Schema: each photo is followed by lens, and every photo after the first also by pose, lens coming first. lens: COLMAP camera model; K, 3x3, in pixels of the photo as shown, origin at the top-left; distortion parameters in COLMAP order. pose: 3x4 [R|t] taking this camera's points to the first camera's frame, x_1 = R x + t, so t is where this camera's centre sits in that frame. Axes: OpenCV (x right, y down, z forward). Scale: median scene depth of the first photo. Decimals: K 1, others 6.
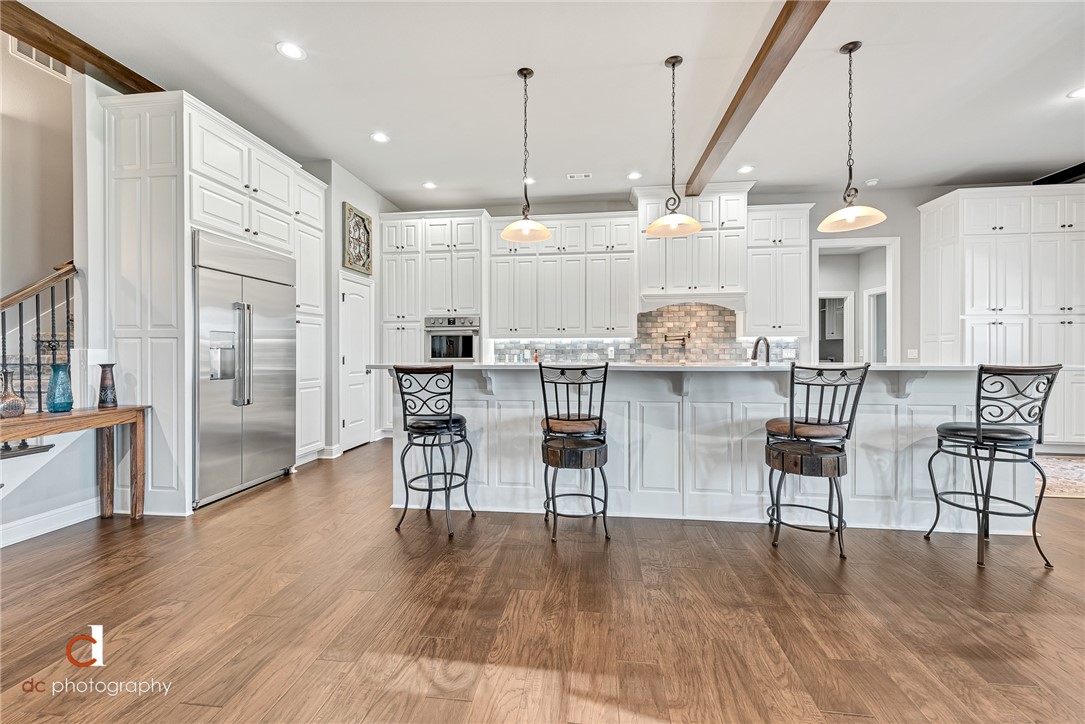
lens RADIAL K [[430.0, 0, 539.3], [0, 430.0, 354.5], [0, 0, 1]] dist [0.004385, -0.001385]
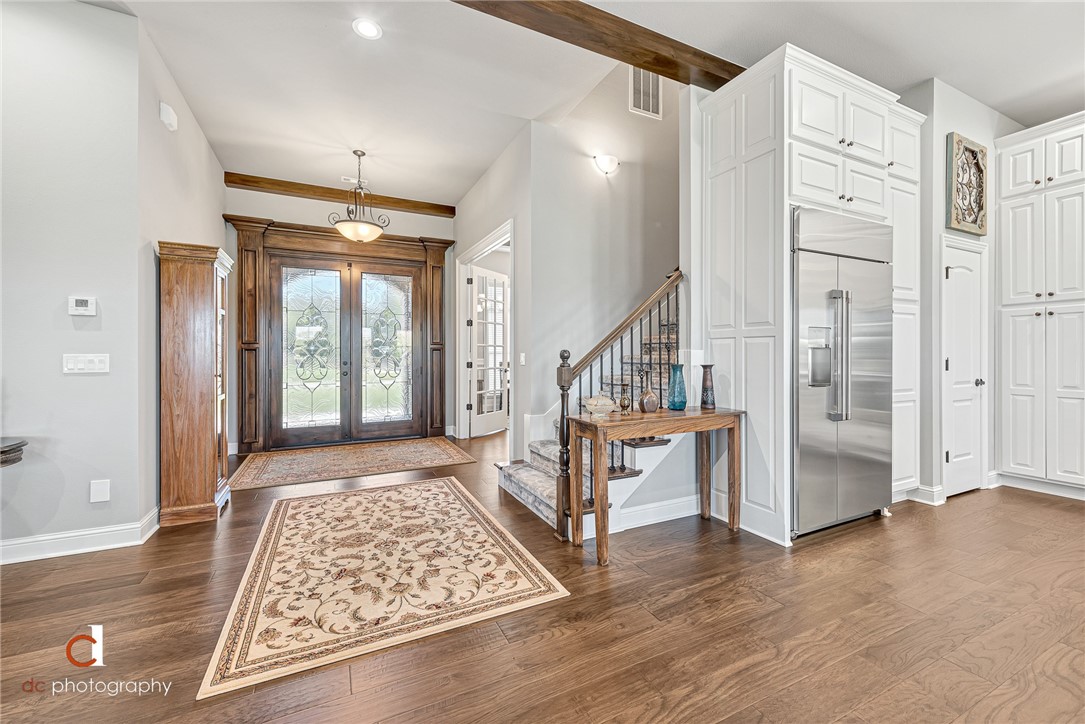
lens RADIAL K [[430.0, 0, 548.3], [0, 430.0, 356.4], [0, 0, 1]] dist [0.004385, -0.001385]
pose [[0.560412, 0.007474, -0.828180, -0.334112], [-0.003657, 0.999972, 0.006550, -0.002653], [0.828206, -0.000642, 0.560423, 0.121540]]
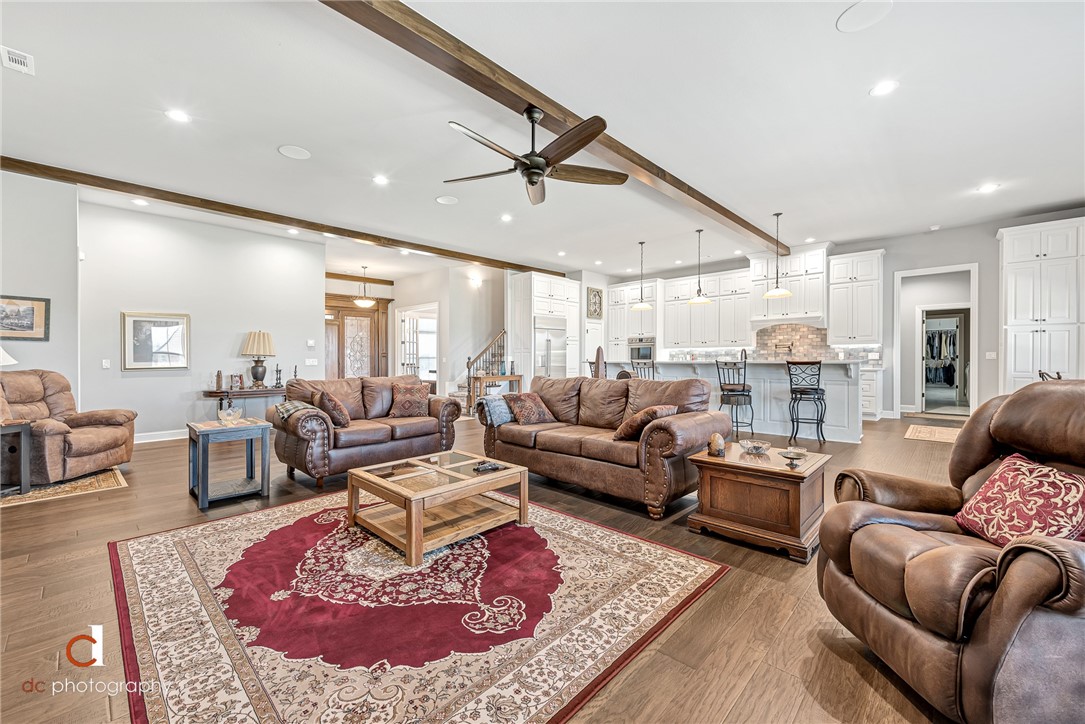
lens RADIAL K [[430.0, 0, 540.4], [0, 430.0, 358.7], [0, 0, 1]] dist [0.004385, -0.001385]
pose [[0.798834, -0.003061, -0.601544, 0.895157], [0.002940, 0.999995, -0.001184, 0.007197], [0.601545, -0.000823, 0.798839, -1.184588]]
